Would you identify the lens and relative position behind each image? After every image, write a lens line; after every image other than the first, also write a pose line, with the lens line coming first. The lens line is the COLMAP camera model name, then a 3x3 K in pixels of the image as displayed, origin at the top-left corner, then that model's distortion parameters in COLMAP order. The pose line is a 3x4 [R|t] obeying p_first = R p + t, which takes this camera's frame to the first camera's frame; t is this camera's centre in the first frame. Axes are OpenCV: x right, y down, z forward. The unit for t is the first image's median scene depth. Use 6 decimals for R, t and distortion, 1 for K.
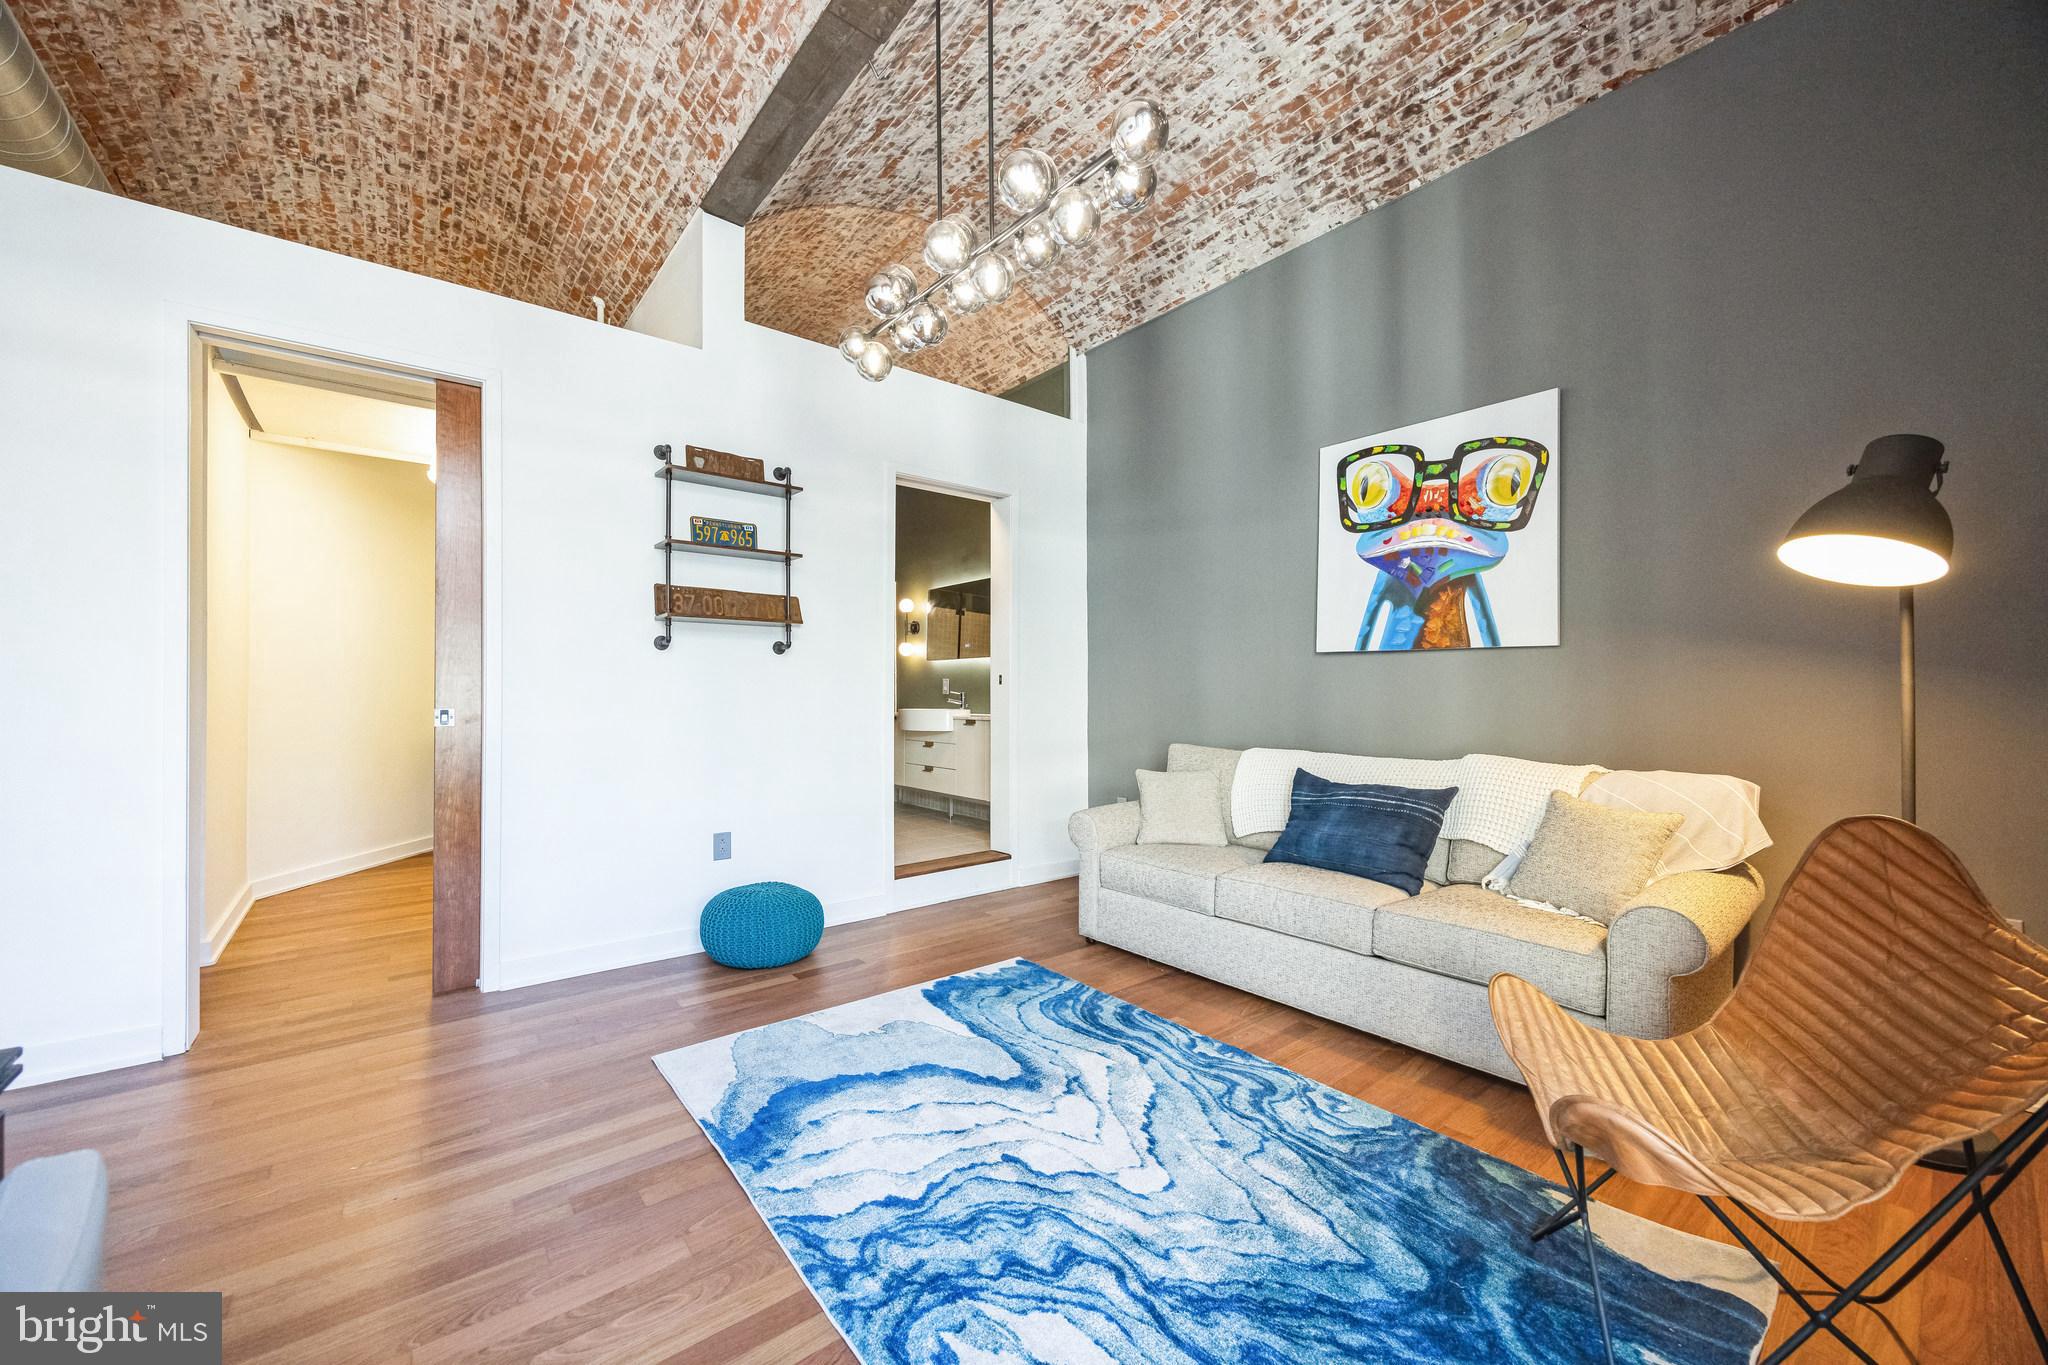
lens RADIAL K [[772.2, 0, 1018.0], [0, 772.2, 682.3], [0, 0, 1]] dist [-0.005020, -0.000182]
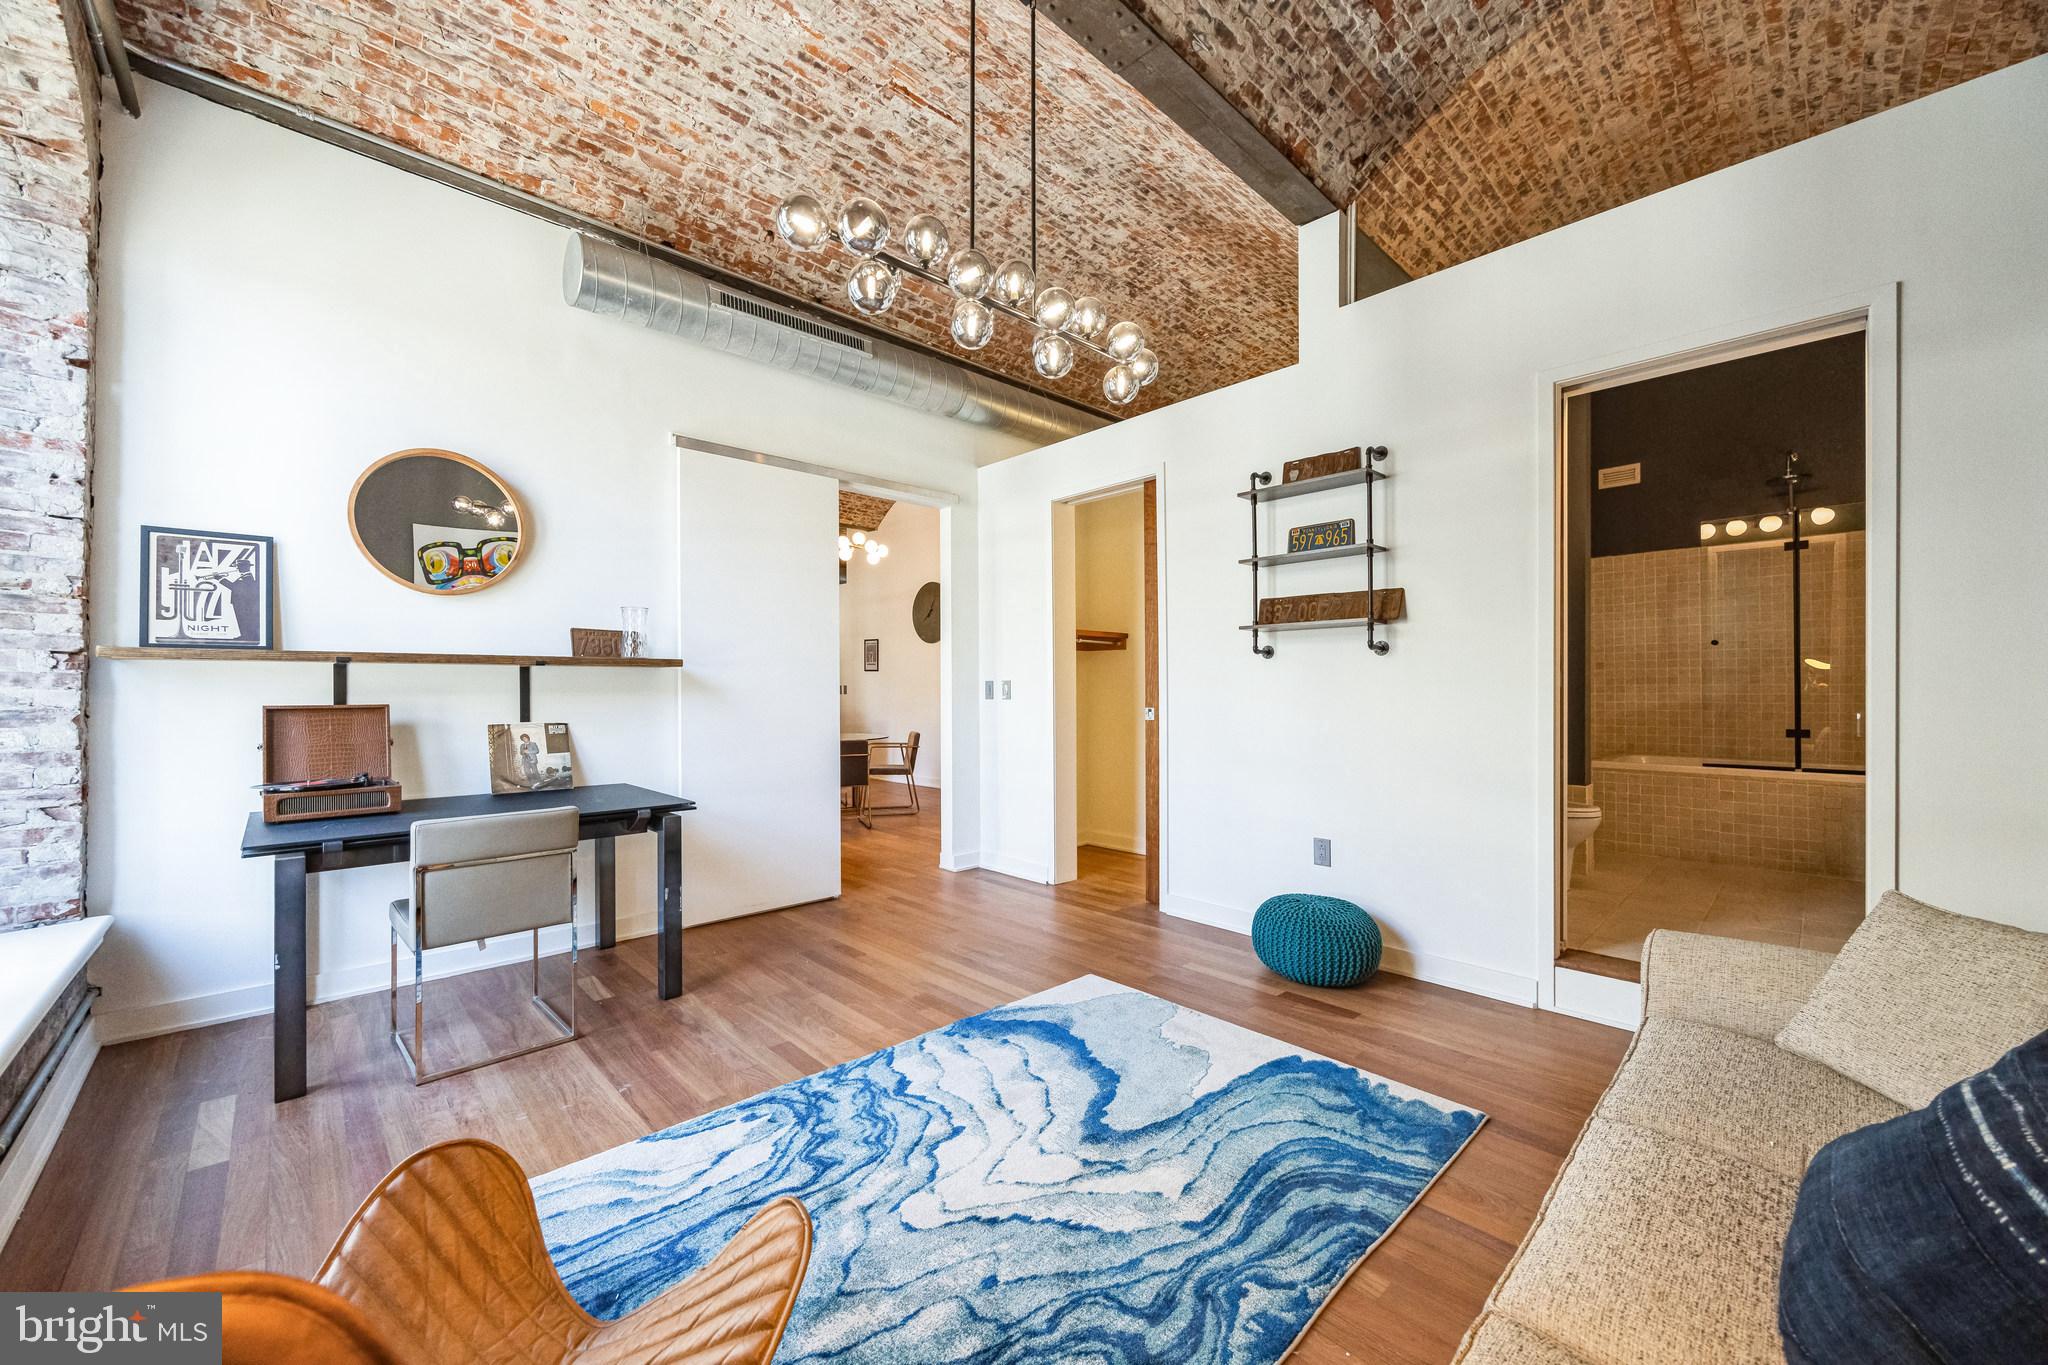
lens RADIAL K [[772.2, 0, 1015.5], [0, 772.2, 689.6], [0, 0, 1]] dist [-0.005020, -0.000182]
pose [[0.076910, -0.001894, -0.997036, 0.841294], [0.018274, 0.999833, -0.000489, -0.005684], [0.996871, -0.018182, 0.076932, 0.778260]]
